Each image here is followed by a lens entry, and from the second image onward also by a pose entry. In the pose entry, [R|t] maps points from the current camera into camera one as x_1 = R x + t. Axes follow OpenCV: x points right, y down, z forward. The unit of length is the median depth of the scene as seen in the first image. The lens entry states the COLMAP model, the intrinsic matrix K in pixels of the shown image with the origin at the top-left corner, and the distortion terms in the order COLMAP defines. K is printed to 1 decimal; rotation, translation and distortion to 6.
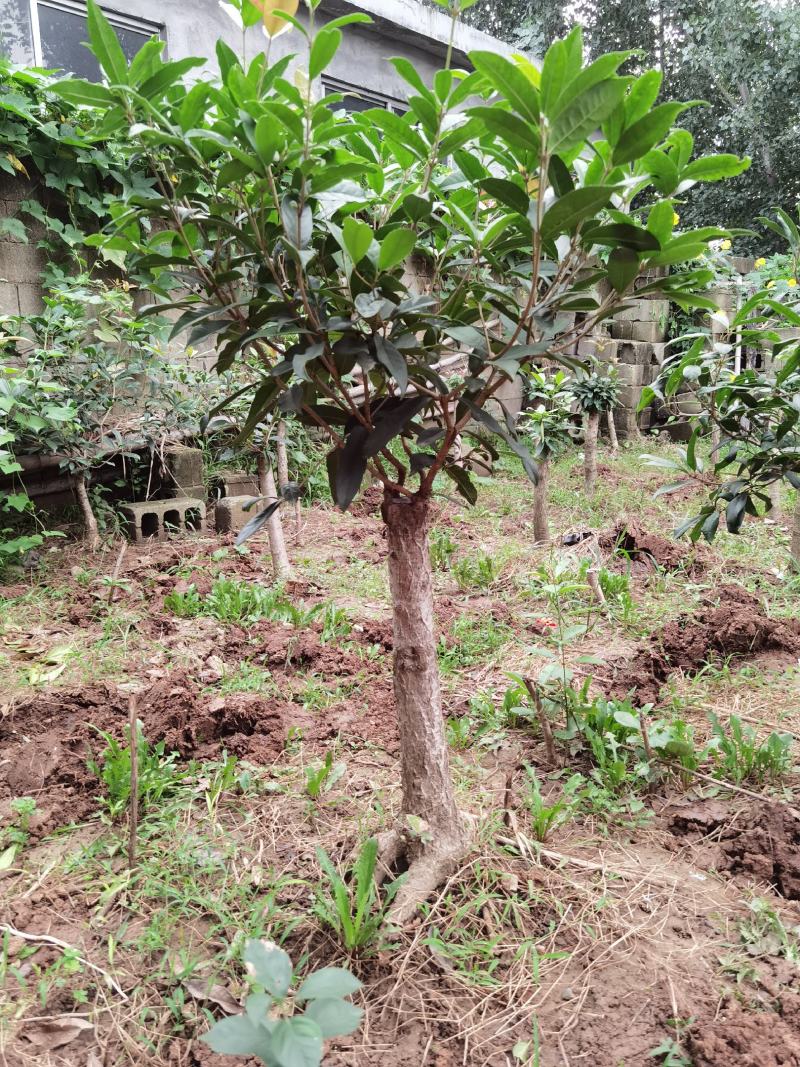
lens RADIAL K [[841.0, 0, 396.3], [0, 841.0, 536.3], [0, 0, 1]] dist [0.037223, -0.045261]
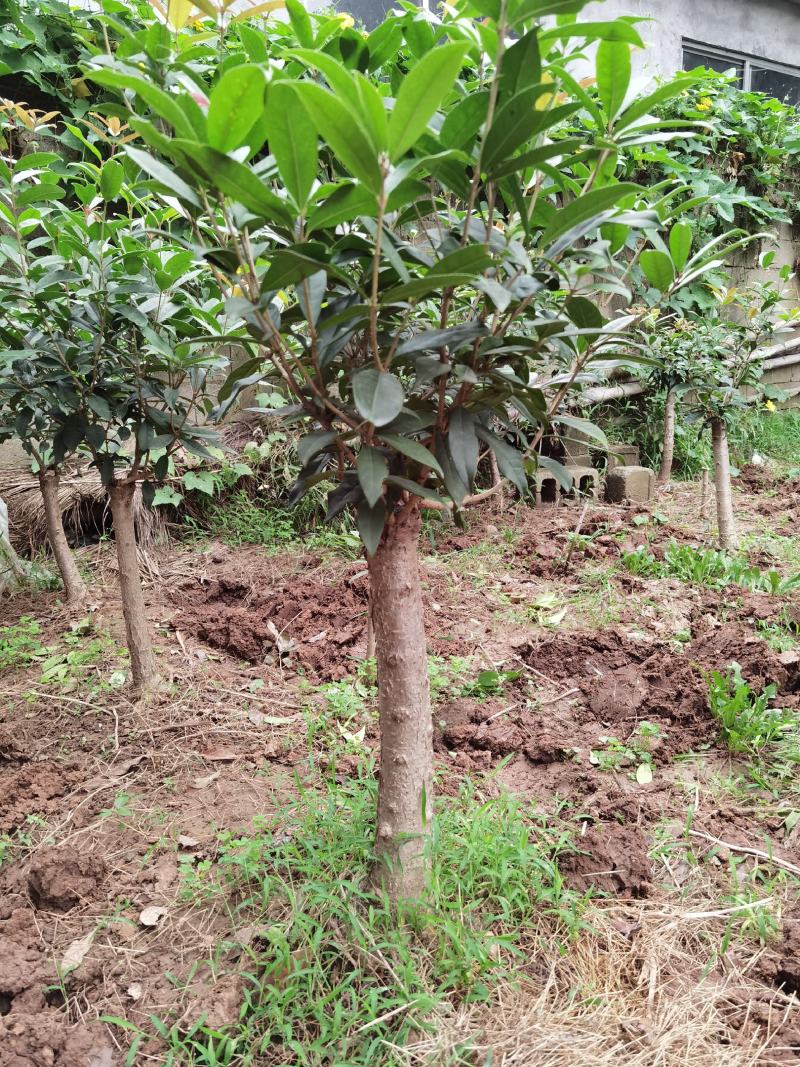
lens RADIAL K [[841.0, 0, 398.8], [0, 841.0, 531.5], [0, 0, 1]] dist [0.037223, -0.045261]
pose [[0.958099, 0.054163, -0.281268, -0.317101], [-0.050190, 0.998512, 0.021317, 0.043625], [0.282004, -0.006307, 0.959392, -0.076095]]
